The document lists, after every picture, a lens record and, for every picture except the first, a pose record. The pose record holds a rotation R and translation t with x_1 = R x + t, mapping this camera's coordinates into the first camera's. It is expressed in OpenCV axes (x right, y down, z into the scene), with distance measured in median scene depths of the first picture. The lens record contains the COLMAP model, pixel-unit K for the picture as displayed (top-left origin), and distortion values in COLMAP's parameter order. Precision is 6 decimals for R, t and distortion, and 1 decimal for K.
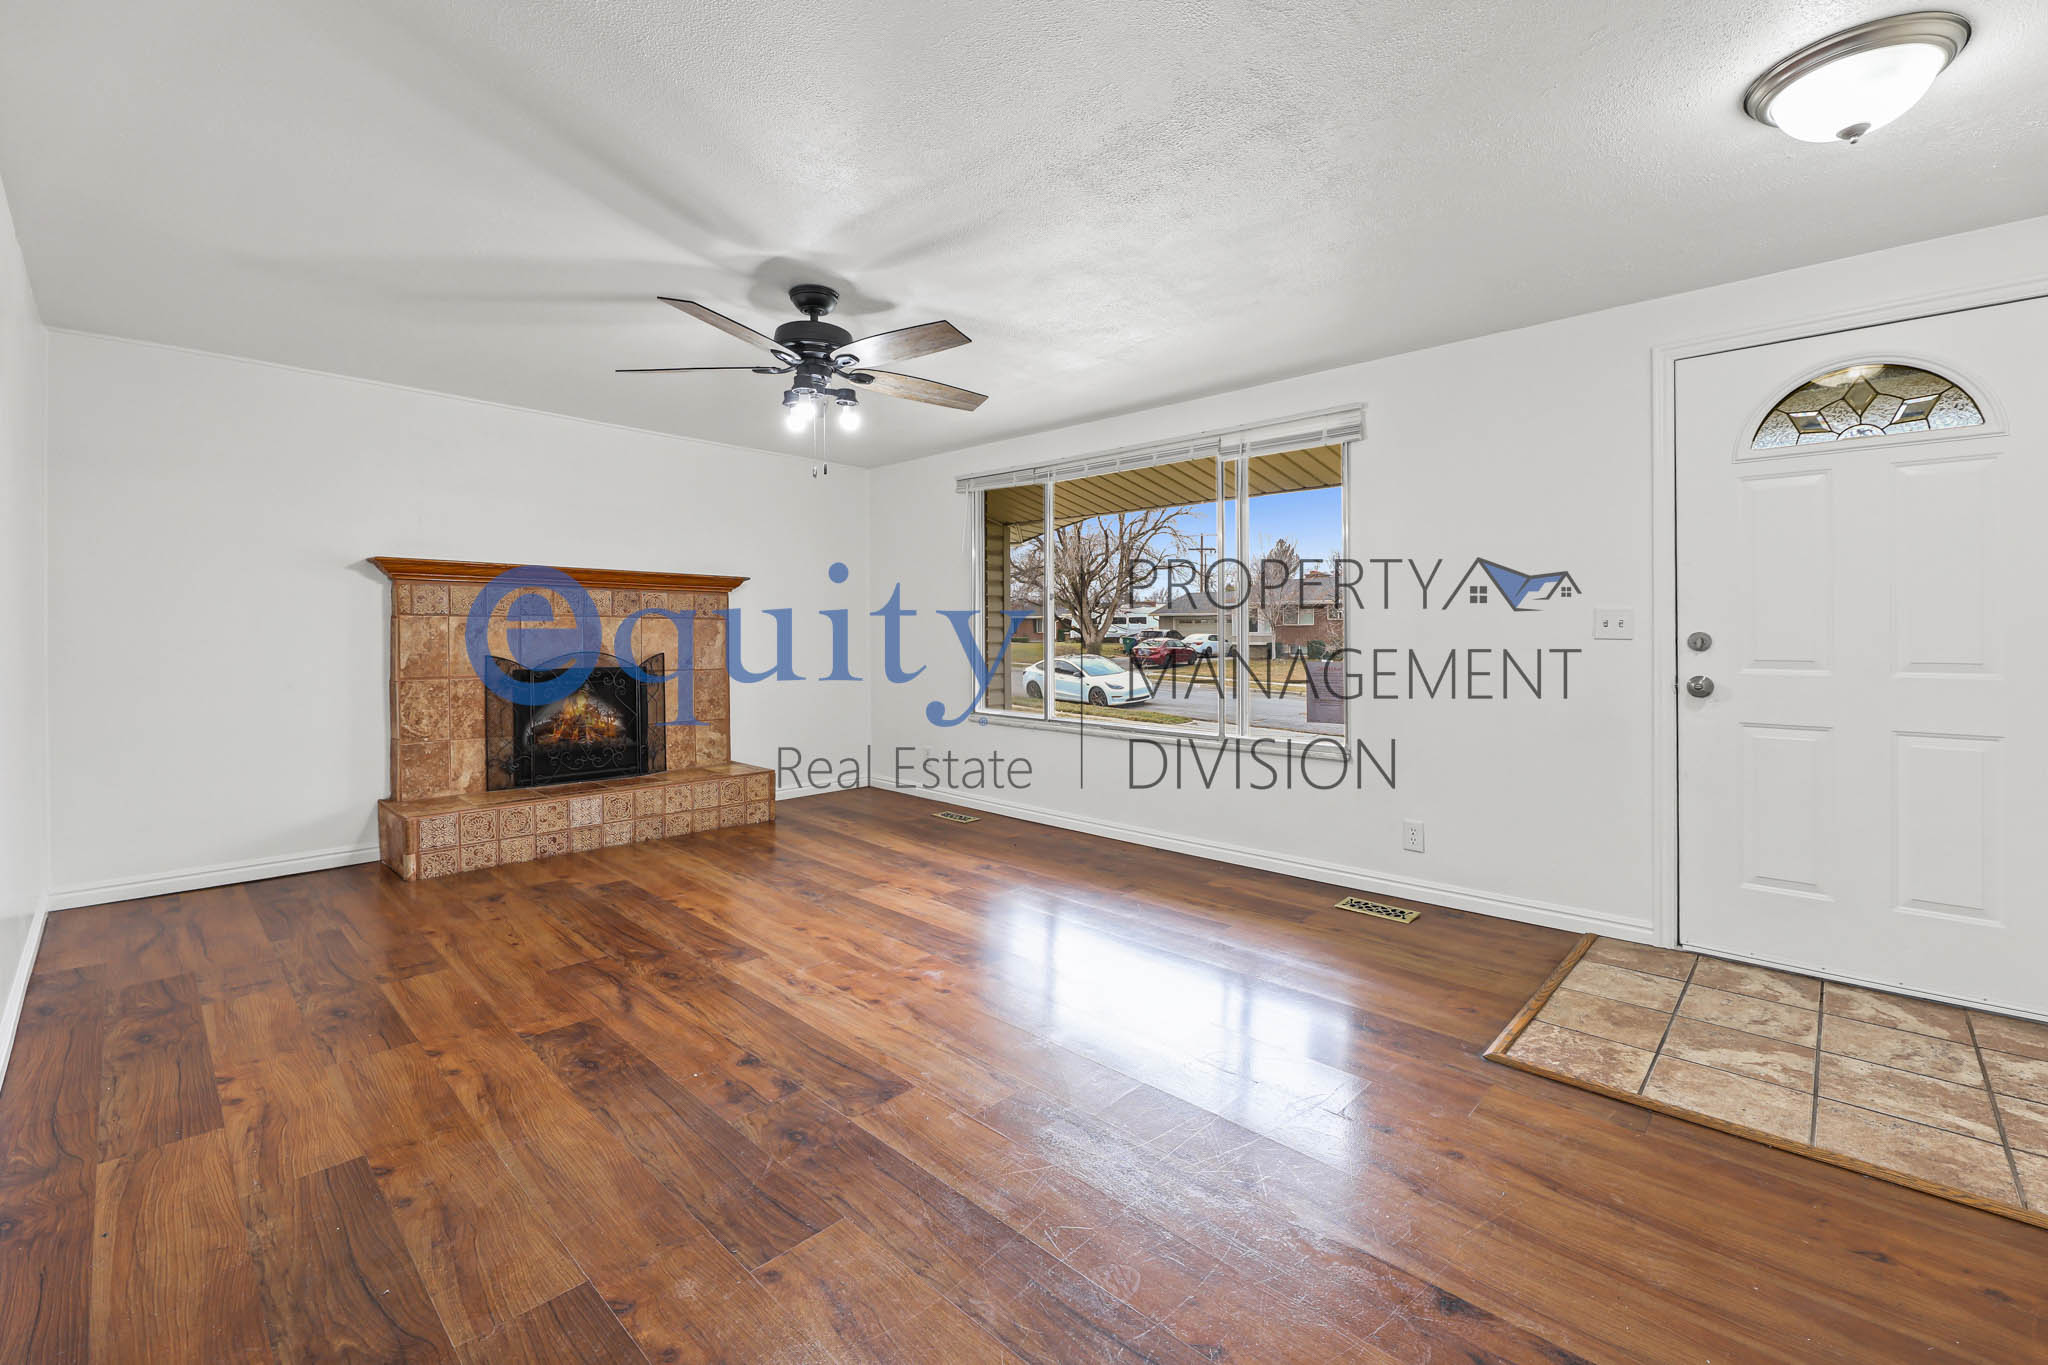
lens RADIAL K [[852.1, 0, 1016.1], [0, 852.1, 640.3], [0, 0, 1]] dist [0.000101, -0.000119]
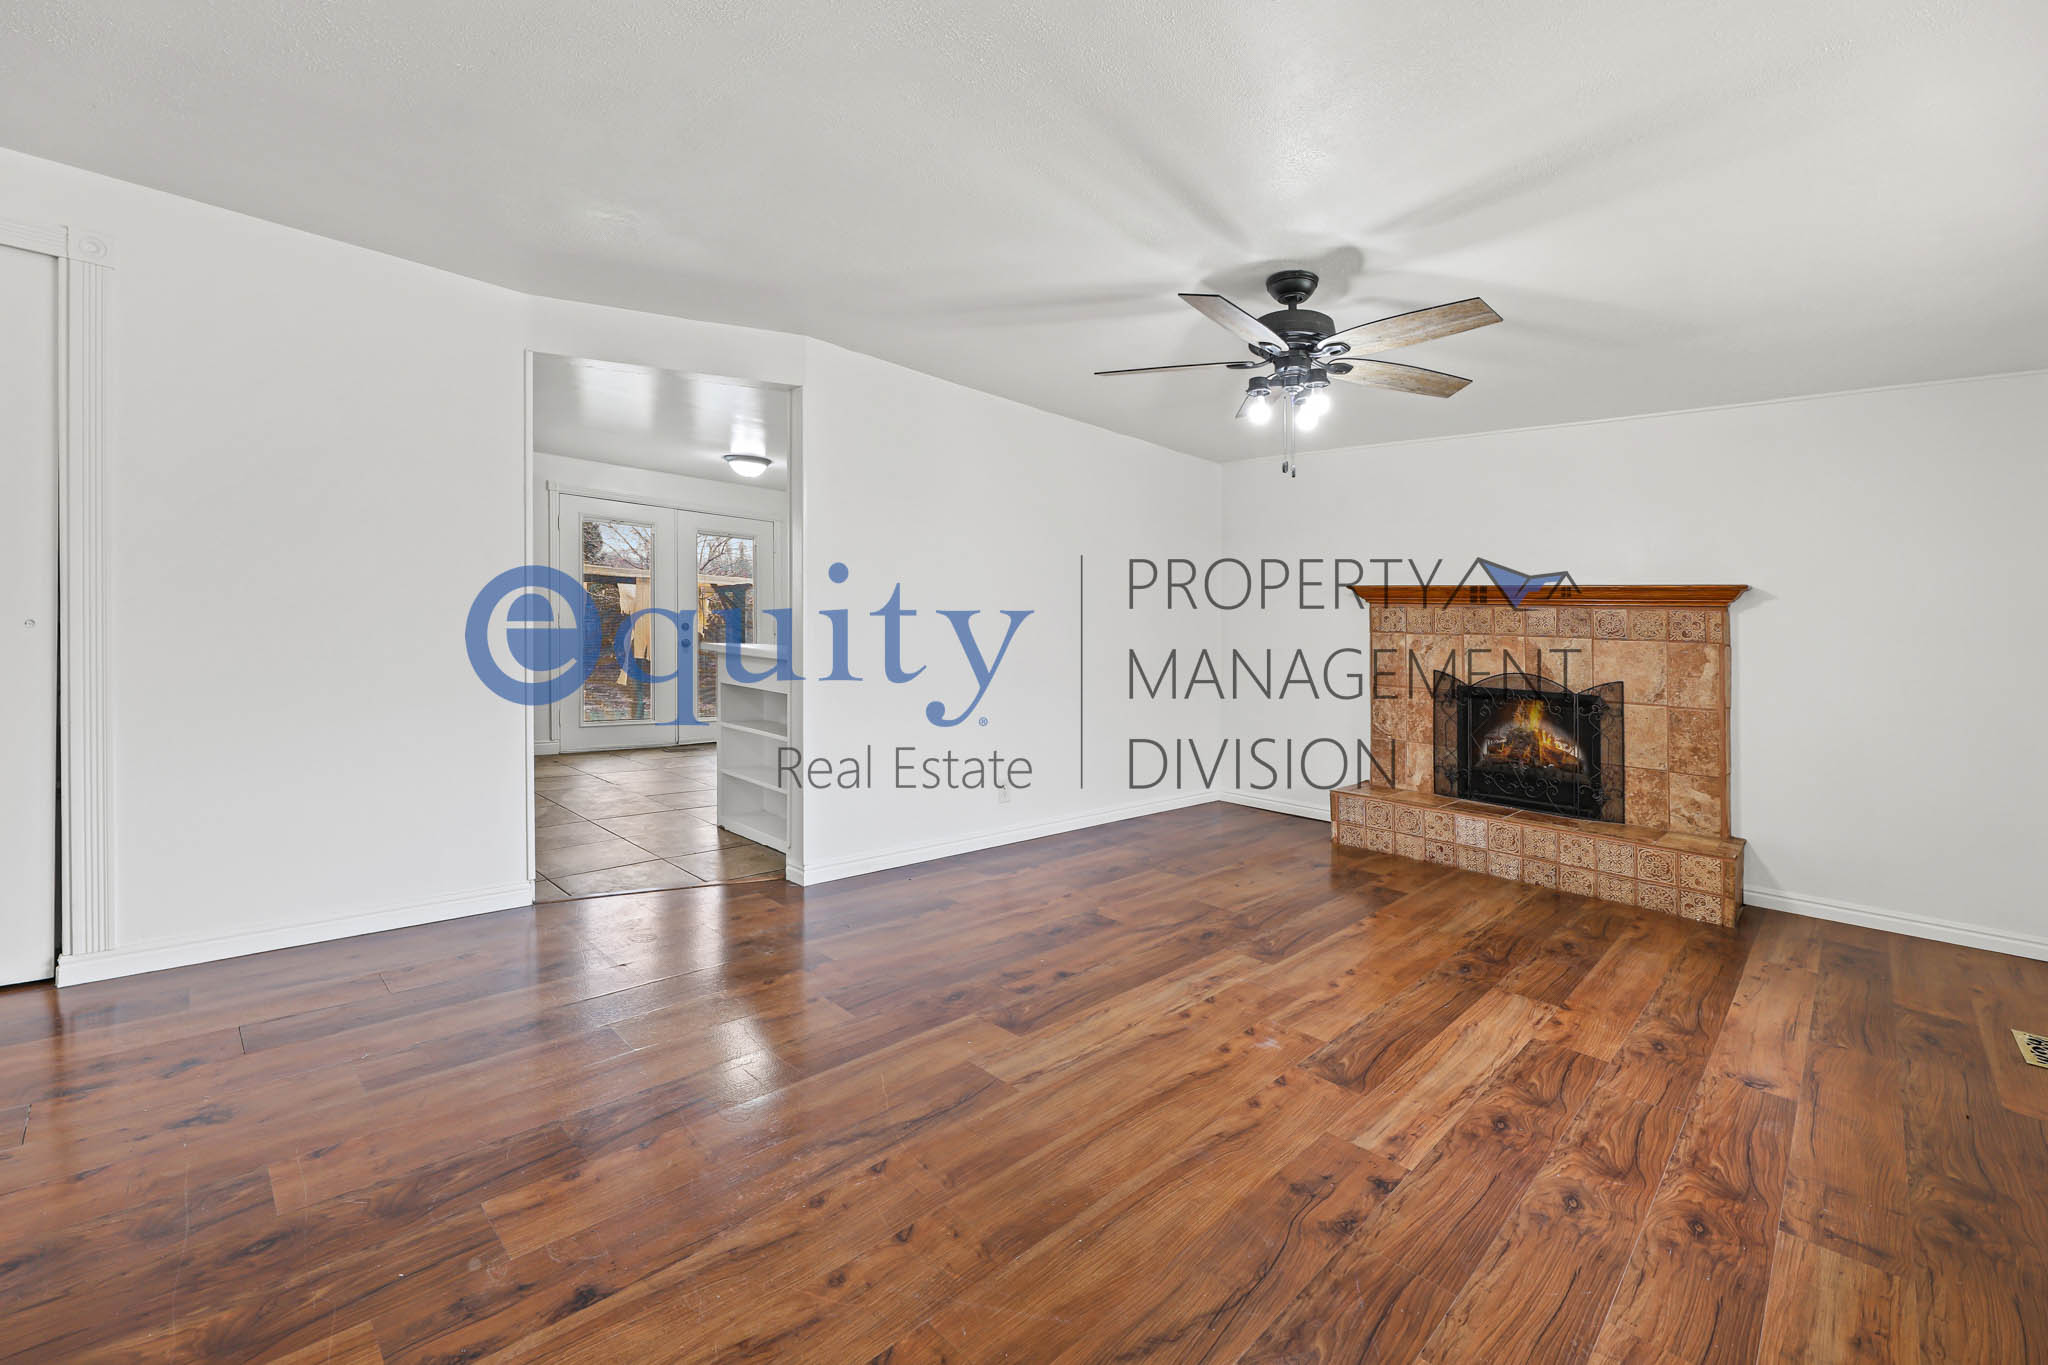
lens RADIAL K [[836.9, 0, 1024.0], [0, 836.9, 682.5], [0, 0, 1]] dist [-0.002381, -0.000549]
pose [[0.006634, 0.060349, -0.998155, 0.486783], [-0.052009, 0.996847, 0.059924, -0.003430], [0.998625, 0.051516, 0.009752, 0.496406]]
